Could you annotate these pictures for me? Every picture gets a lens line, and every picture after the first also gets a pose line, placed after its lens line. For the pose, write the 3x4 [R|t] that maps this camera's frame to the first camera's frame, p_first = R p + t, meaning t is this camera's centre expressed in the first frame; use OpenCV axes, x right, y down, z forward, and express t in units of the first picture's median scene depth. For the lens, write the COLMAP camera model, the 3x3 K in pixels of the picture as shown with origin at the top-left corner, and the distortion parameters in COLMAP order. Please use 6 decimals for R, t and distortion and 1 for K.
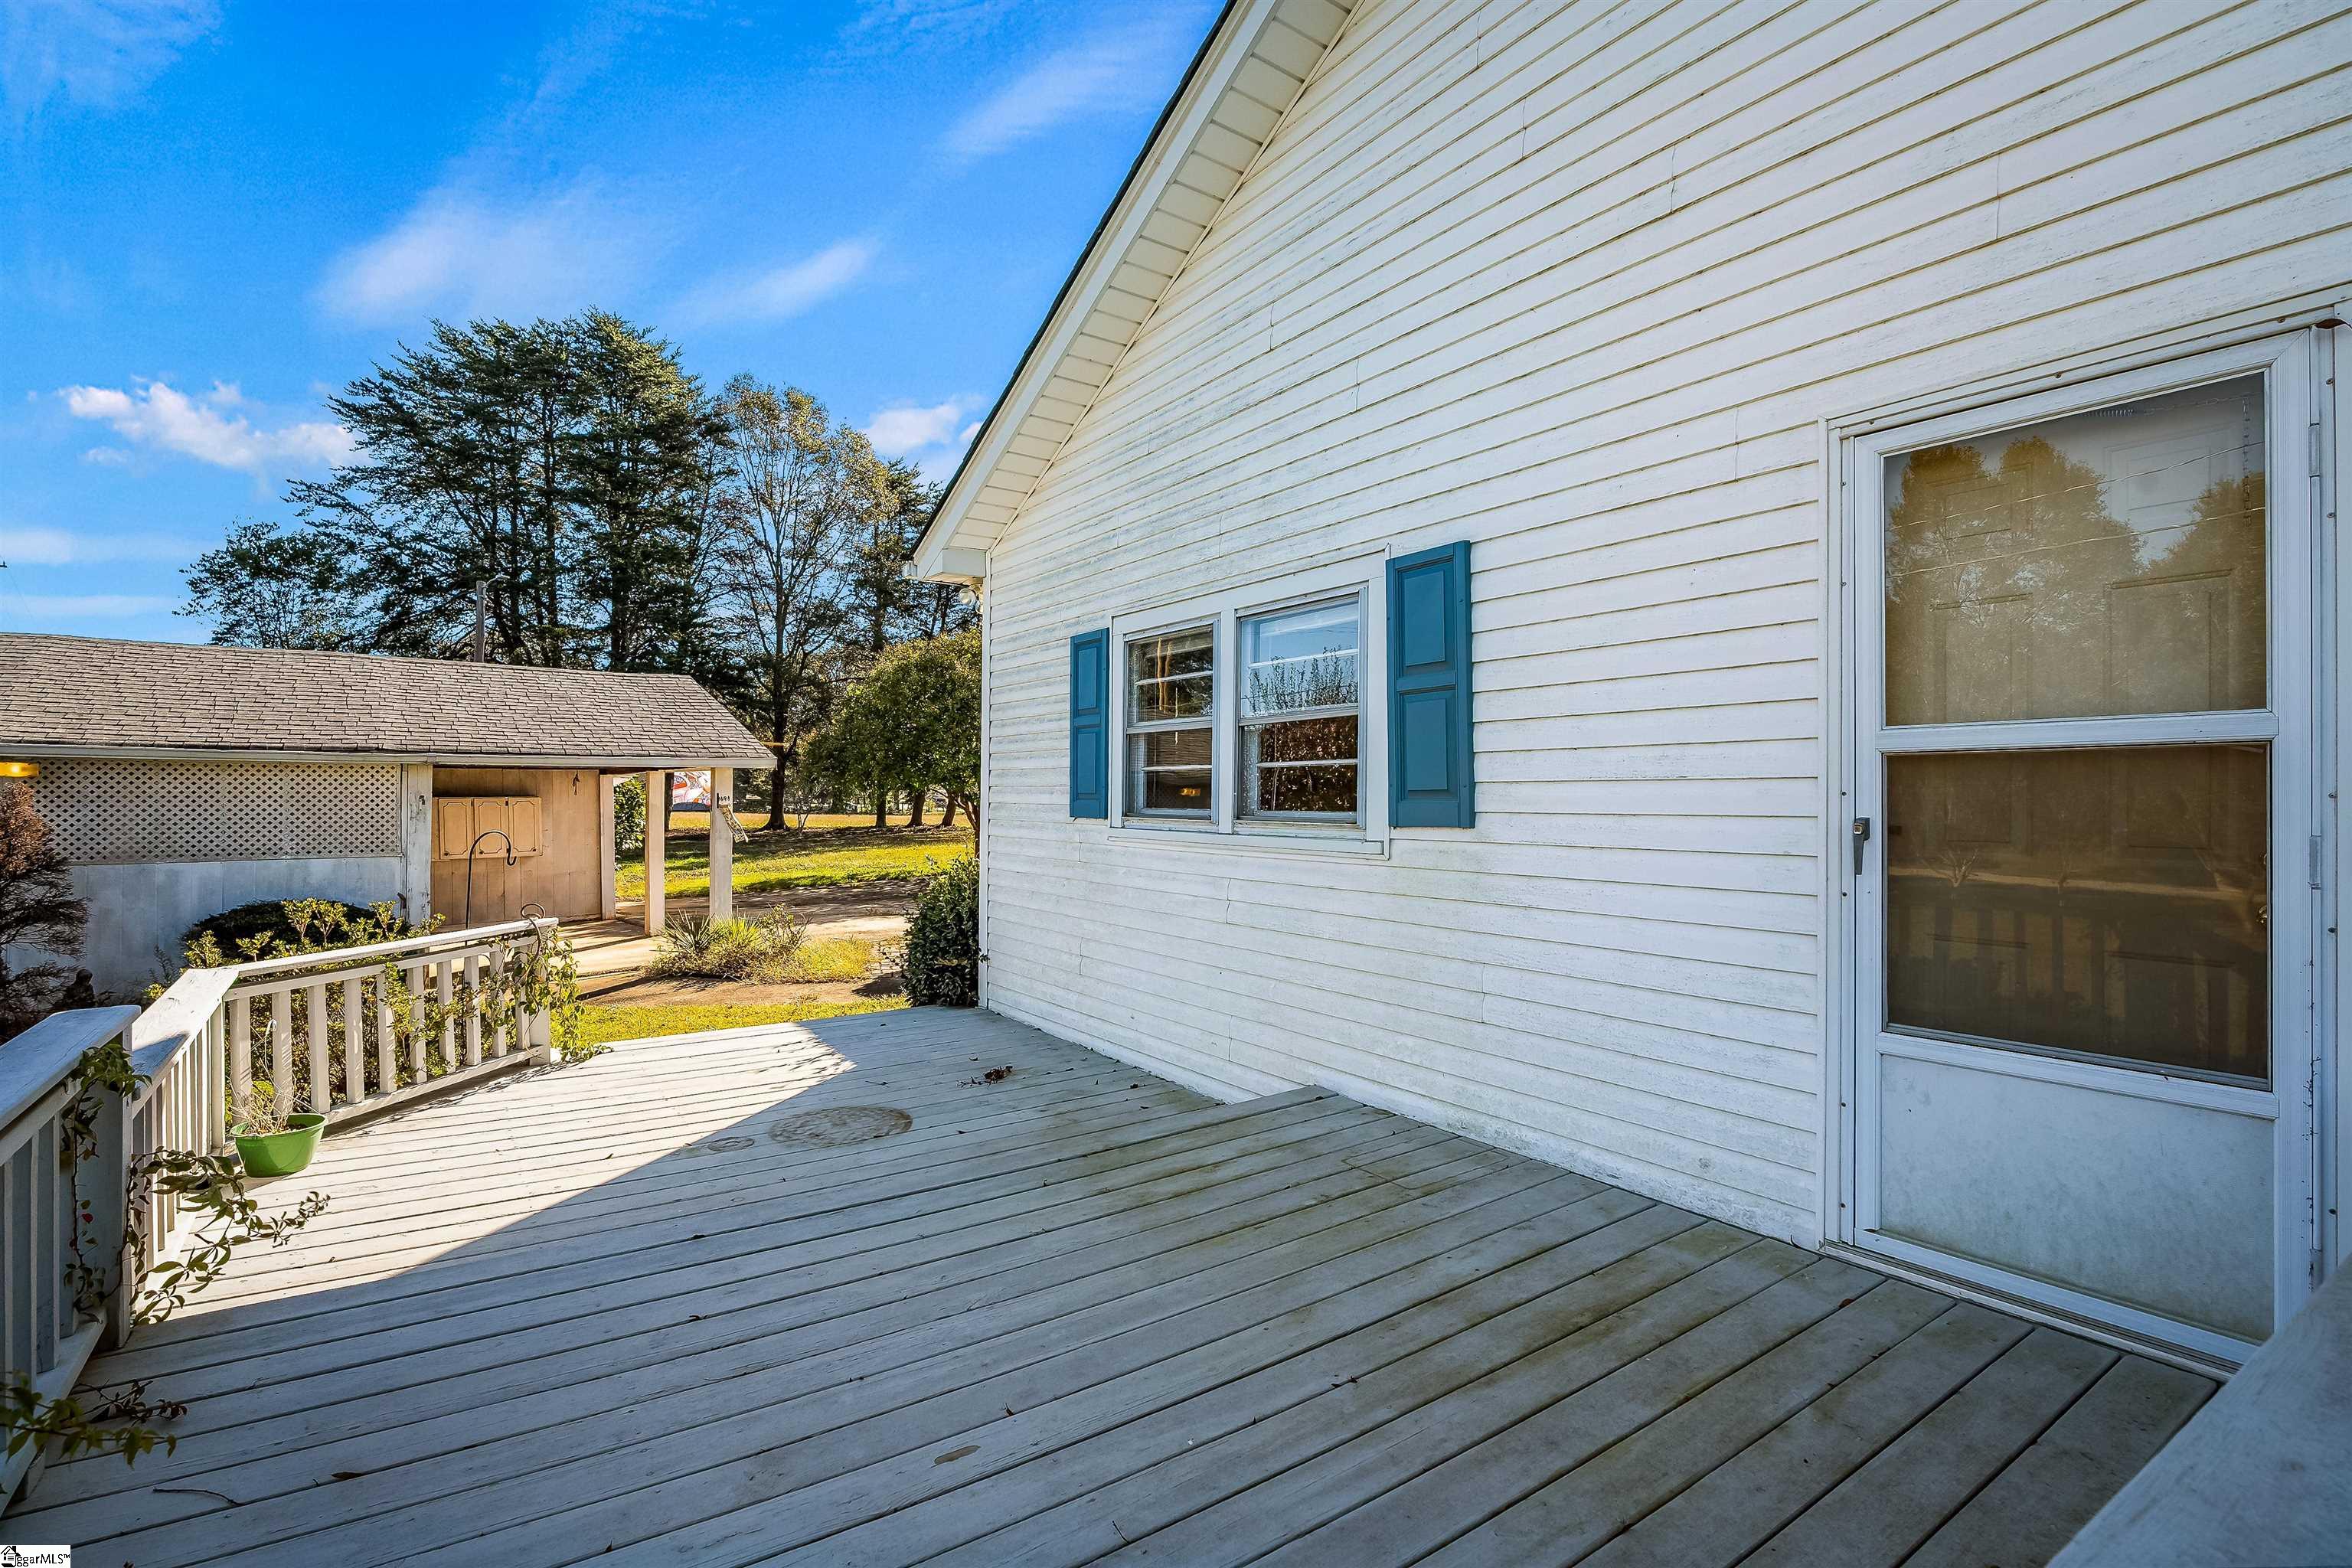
lens RADIAL K [[1037.1, 0, 1176.0], [0, 1037.1, 784.0], [0, 0, 1]] dist [-0.000301, 0.000032]
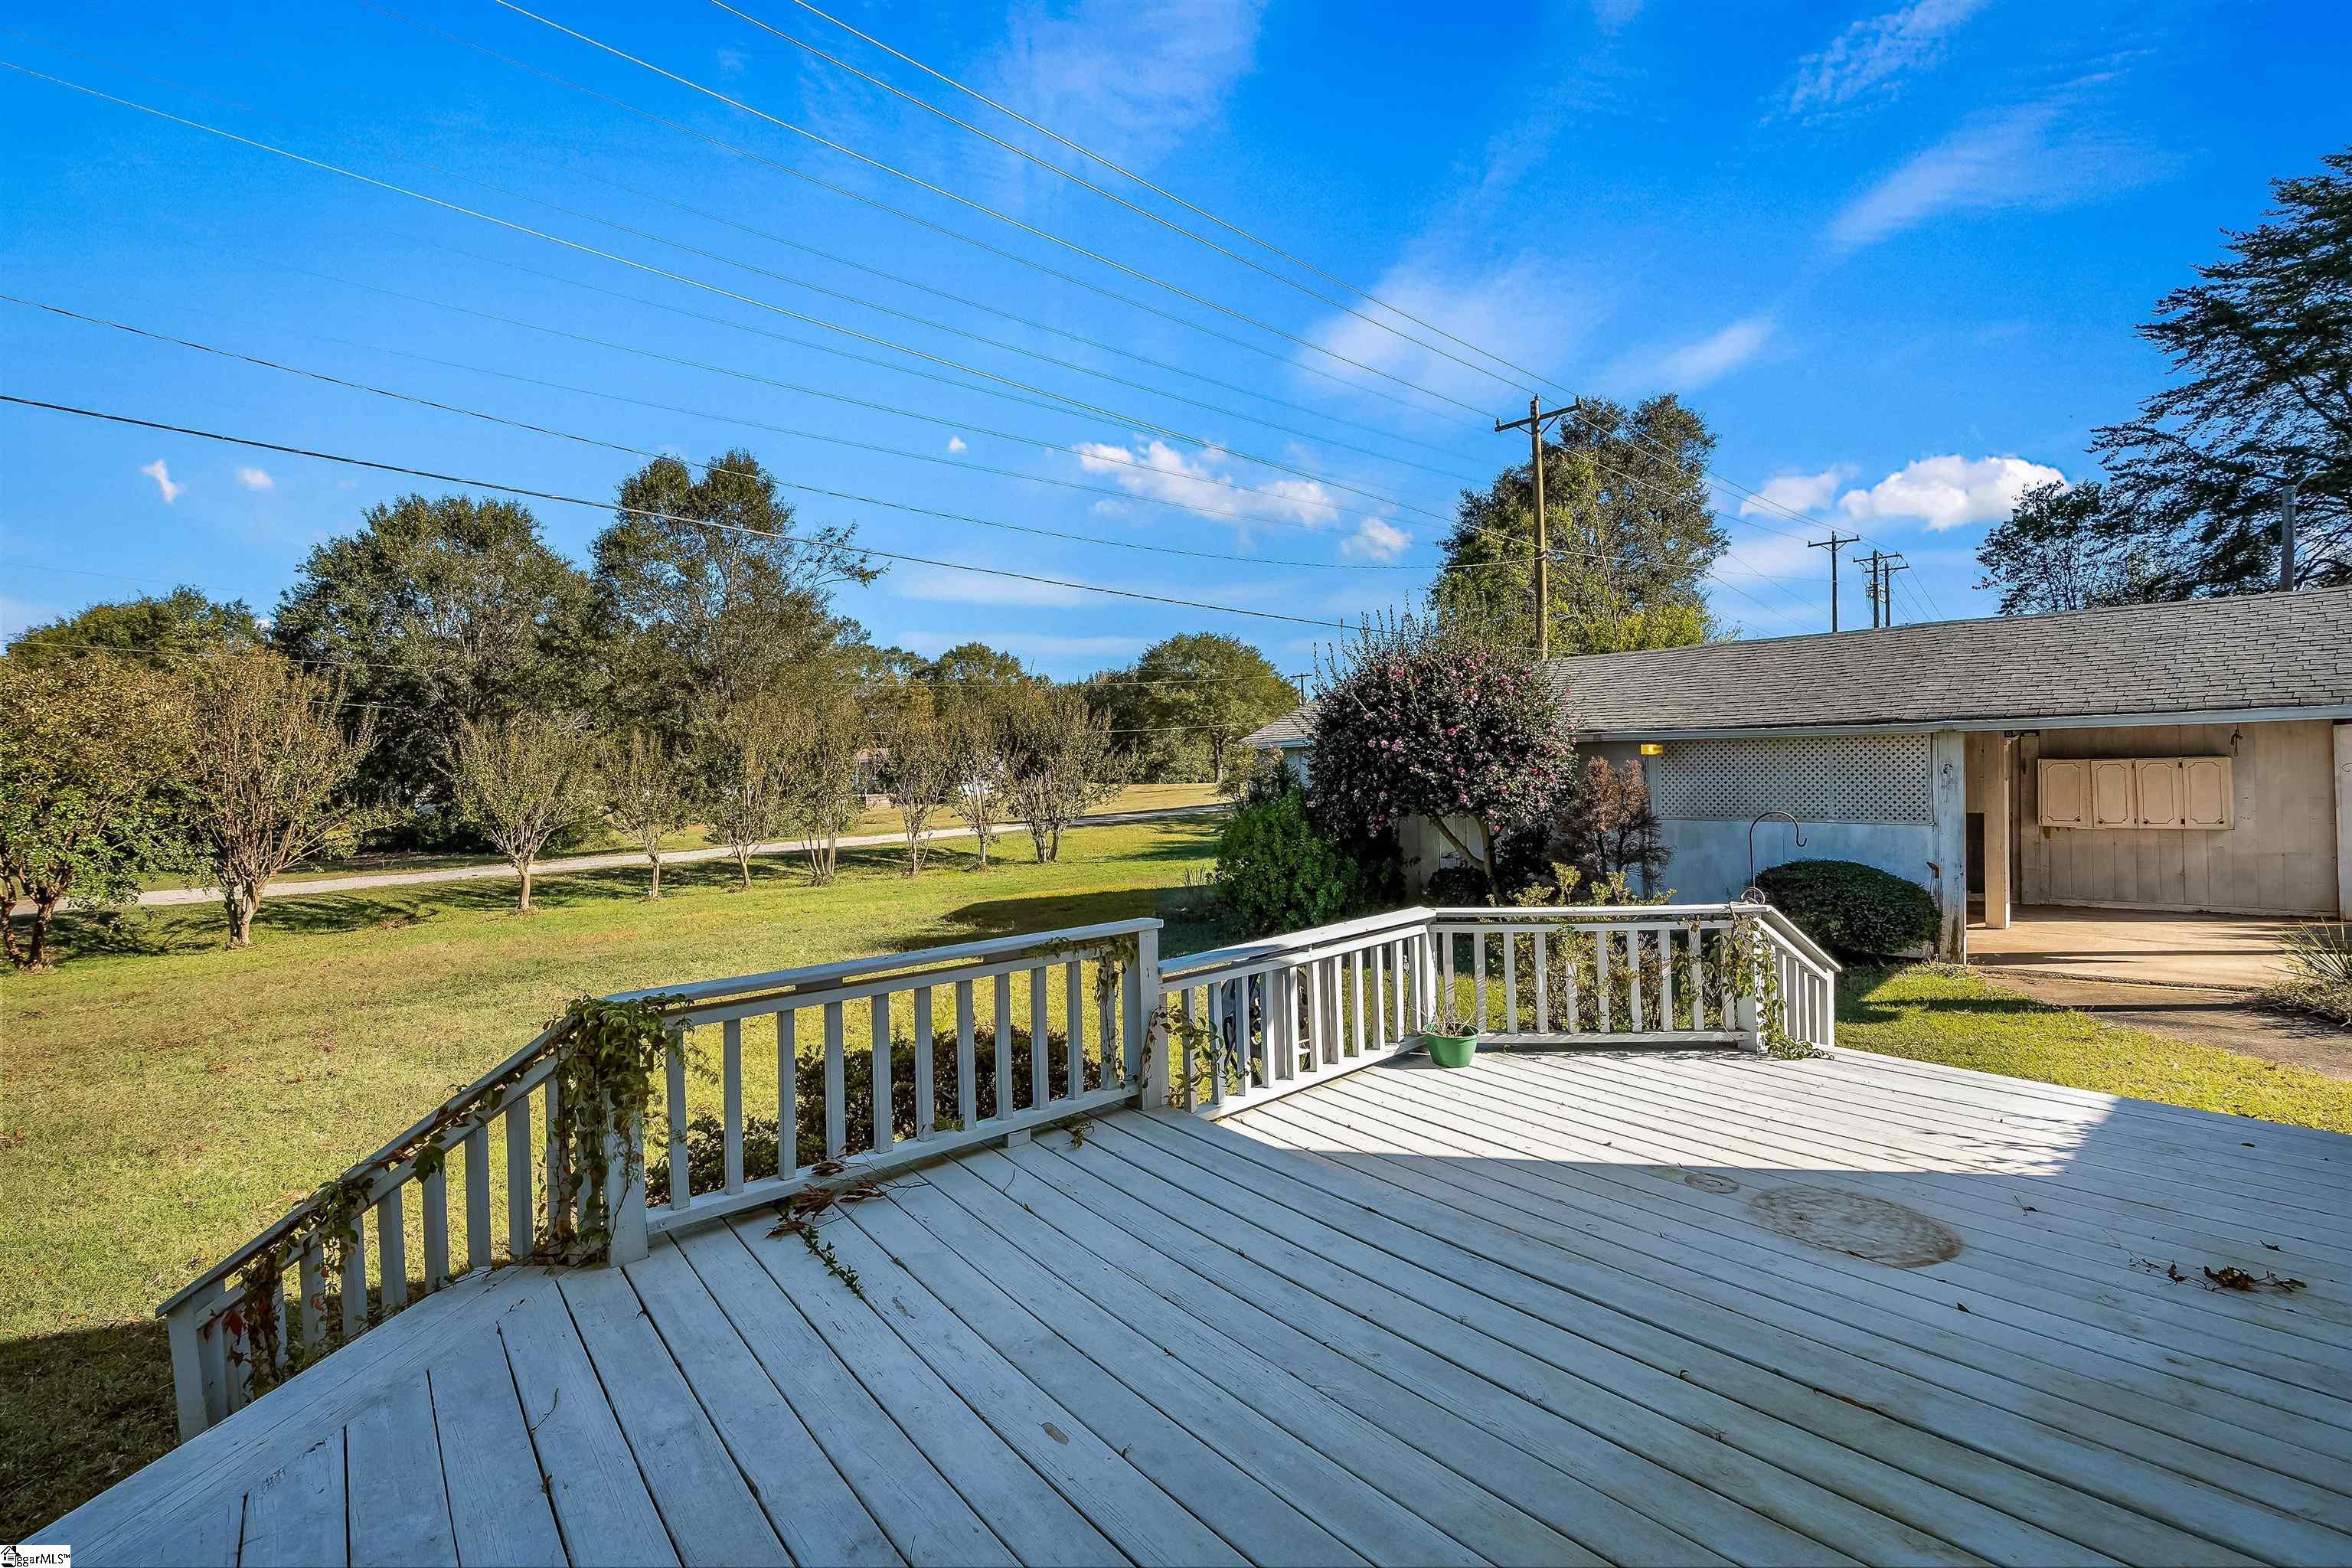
lens RADIAL K [[1024.1, 0, 1176.0], [0, 1024.1, 784.0], [0, 0, 1]] dist [0.002337, 0.000503]
pose [[0.134617, 0.013435, -0.990807, 0.337748], [0.029173, 0.999421, 0.017515, -0.021874], [0.990468, -0.031263, 0.134147, 0.390668]]
